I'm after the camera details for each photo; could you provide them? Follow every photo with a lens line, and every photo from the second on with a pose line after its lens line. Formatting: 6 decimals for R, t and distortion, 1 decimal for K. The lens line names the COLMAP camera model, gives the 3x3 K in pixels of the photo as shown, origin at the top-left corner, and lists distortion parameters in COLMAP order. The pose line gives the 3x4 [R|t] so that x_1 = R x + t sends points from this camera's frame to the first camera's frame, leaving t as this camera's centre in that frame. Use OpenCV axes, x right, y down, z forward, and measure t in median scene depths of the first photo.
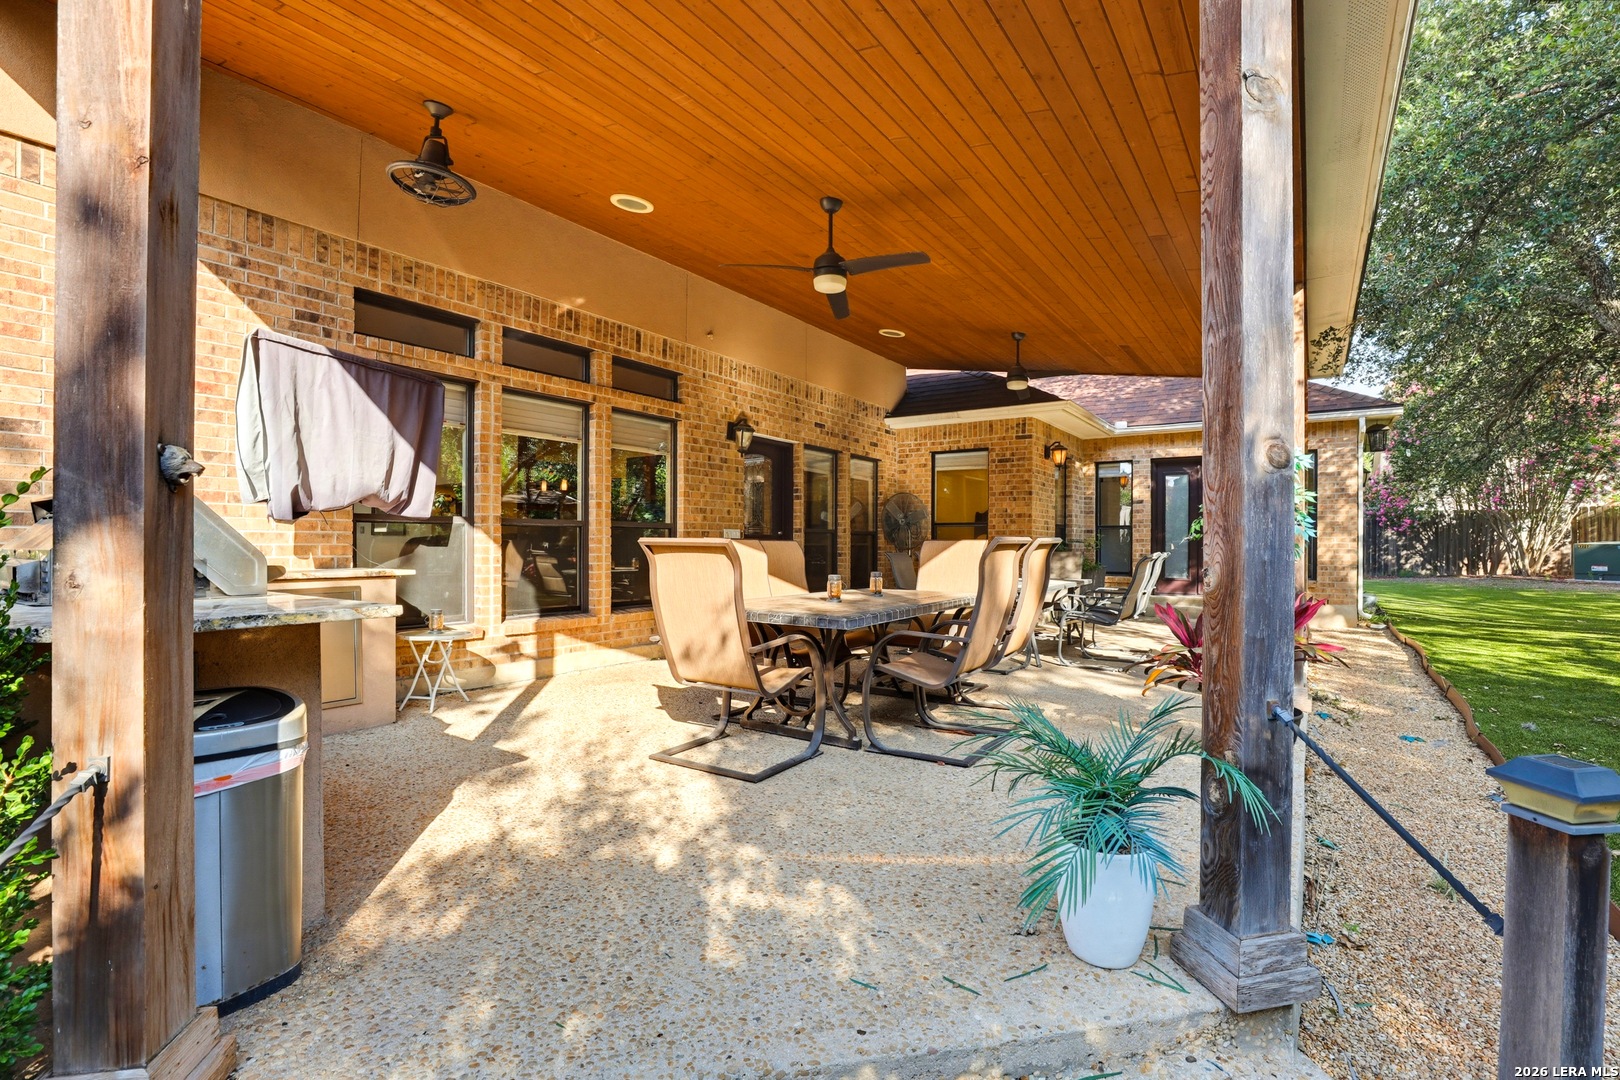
lens RADIAL K [[720.1, 0, 827.1], [0, 720.1, 539.5], [0, 0, 1]] dist [-0.020711, 0.000122]
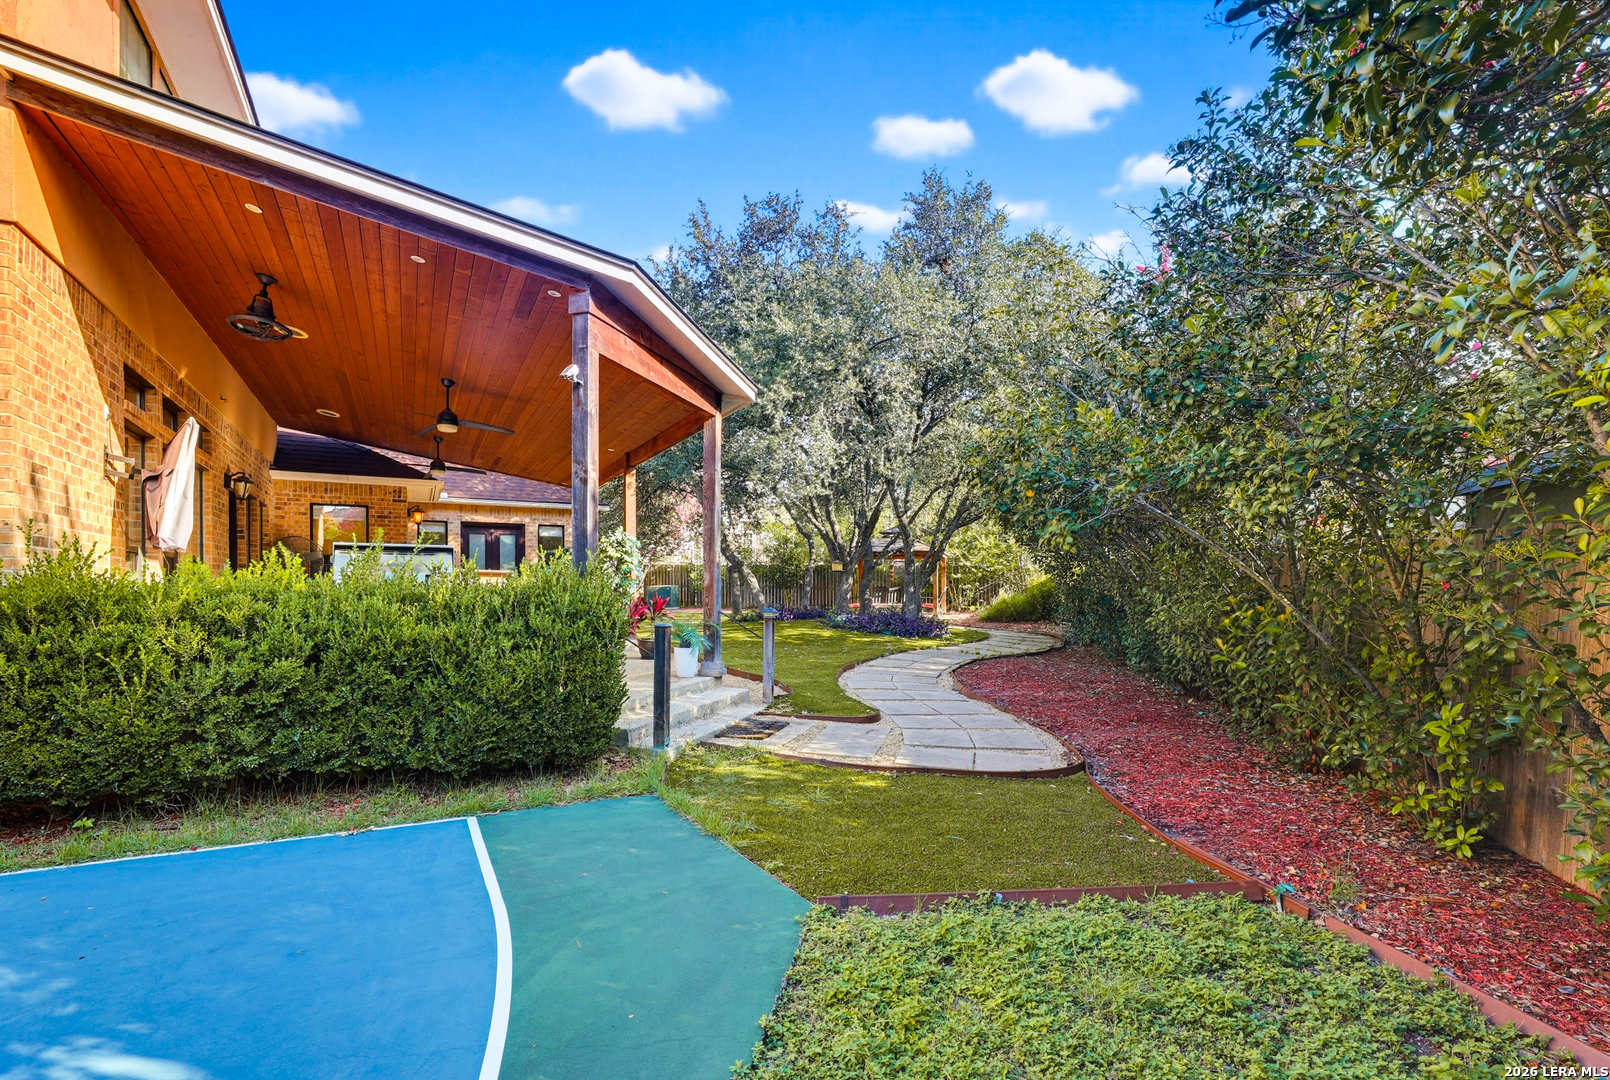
lens RADIAL K [[742.9, 0, 809.2], [0, 742.9, 598.9], [0, 0, 1]] dist [-0.000446, -0.000024]
pose [[0.466452, -0.008979, 0.884501, -0.511438], [-0.004486, 0.999912, 0.012517, 0.015948], [-0.884535, -0.009807, 0.466370, -0.273555]]
